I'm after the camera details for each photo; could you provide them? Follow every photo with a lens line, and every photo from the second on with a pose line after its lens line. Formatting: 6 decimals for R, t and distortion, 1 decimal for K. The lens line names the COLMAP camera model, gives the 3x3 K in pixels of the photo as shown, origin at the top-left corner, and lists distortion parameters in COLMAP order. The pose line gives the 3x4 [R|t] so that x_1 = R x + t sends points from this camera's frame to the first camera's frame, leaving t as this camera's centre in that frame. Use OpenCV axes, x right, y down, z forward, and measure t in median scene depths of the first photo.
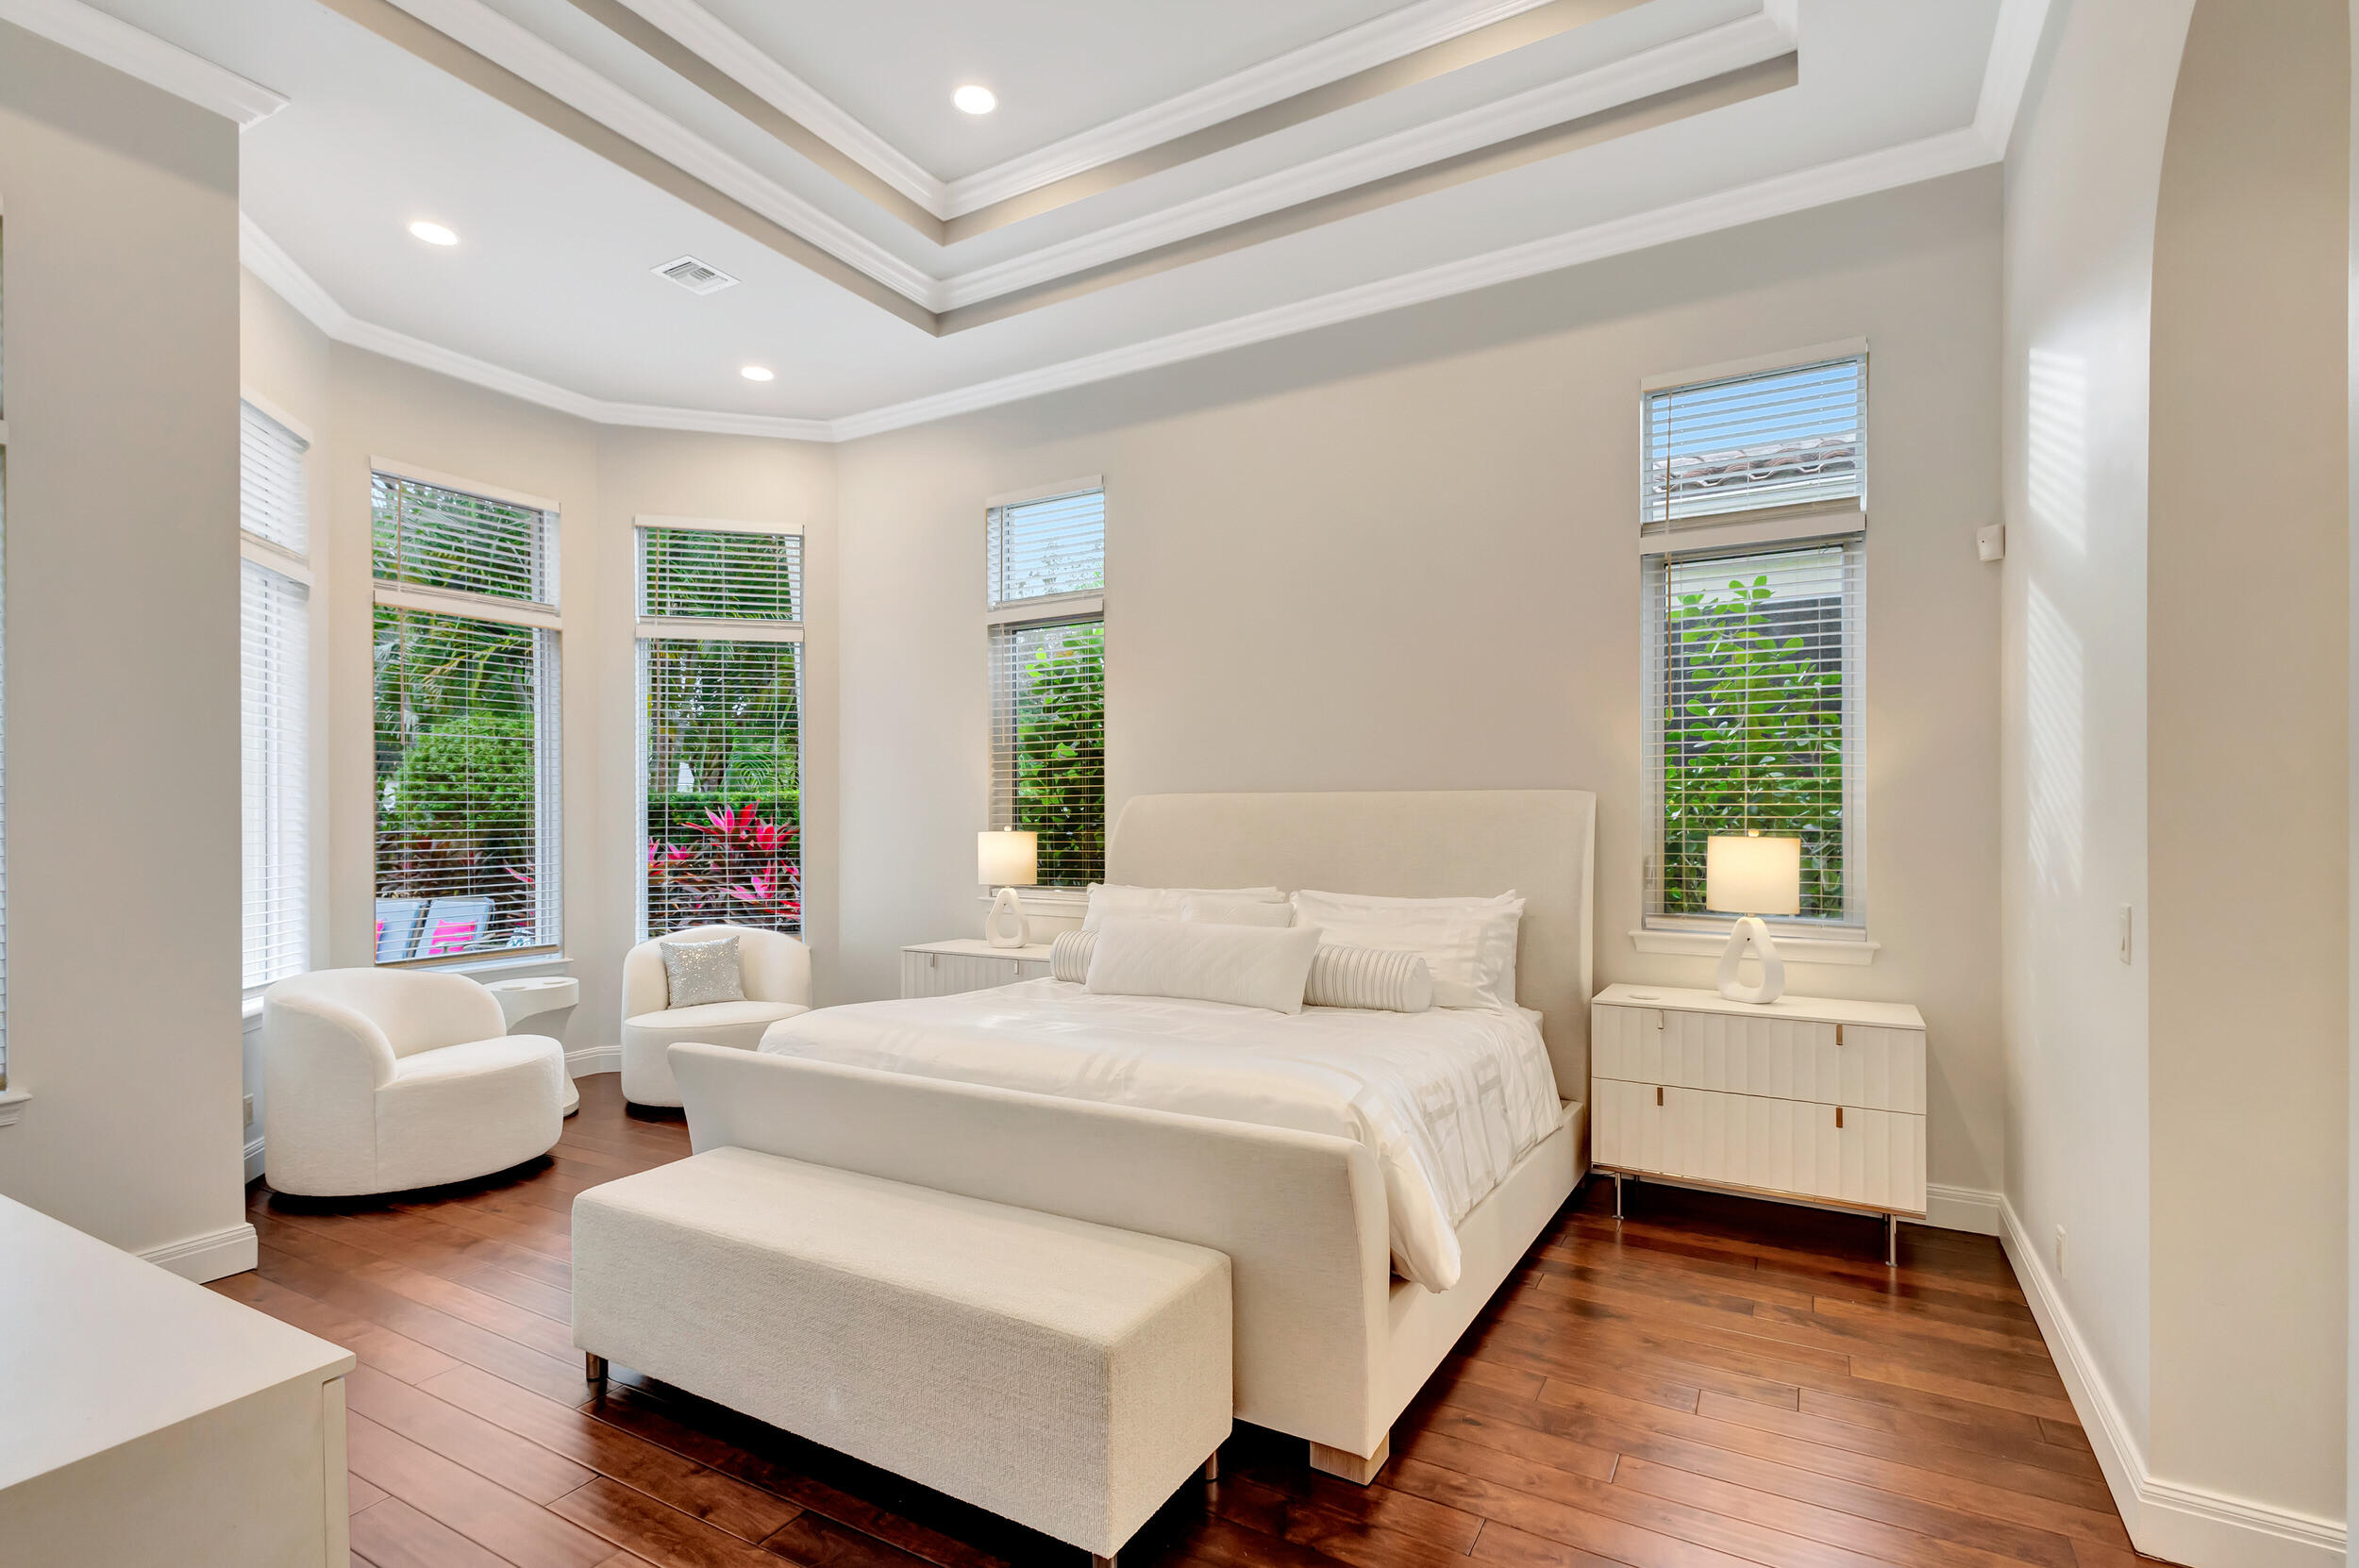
lens RADIAL K [[1111.8, 0, 1185.7], [0, 1111.8, 806.4], [0, 0, 1]] dist [0.017041, -0.003679]
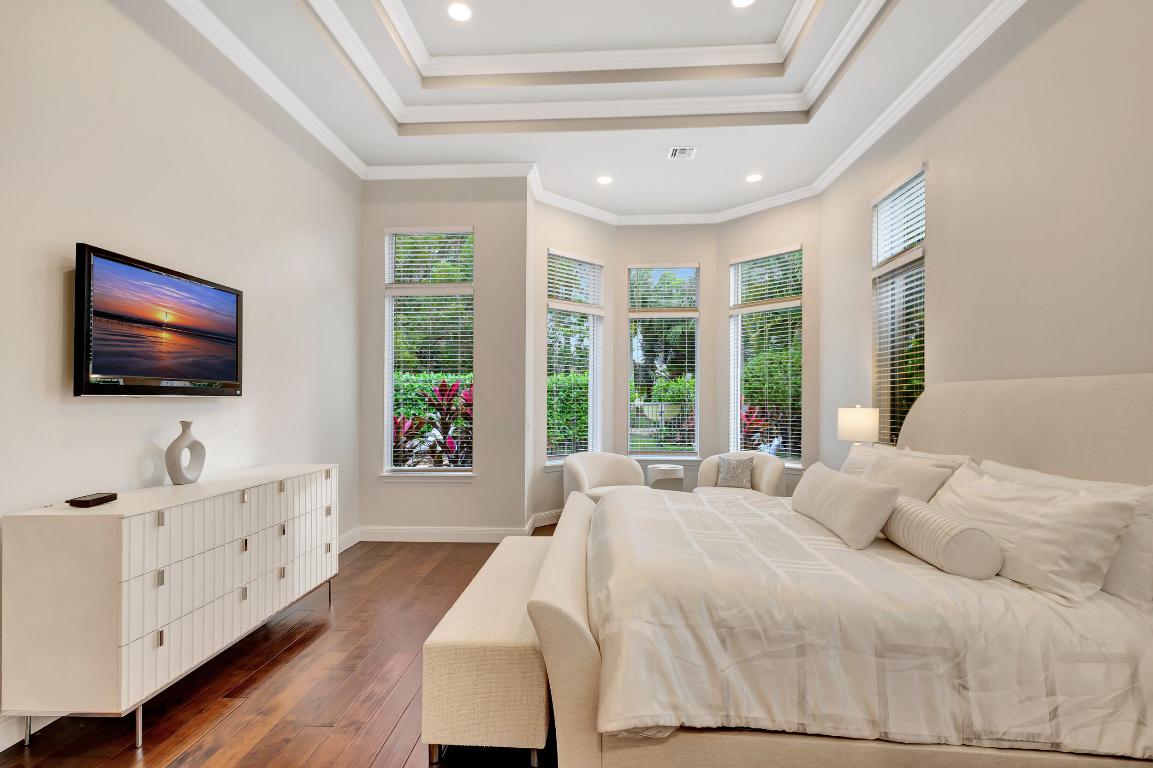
lens RADIAL K [[543.4, 0, 579.7], [0, 543.4, 390.1], [0, 0, 1]] dist [0.017041, -0.003679]
pose [[0.450080, -0.010994, -0.892921, 0.358744], [0.010336, 0.999921, -0.007102, -0.001096], [0.892929, -0.006033, 0.450158, 0.280547]]
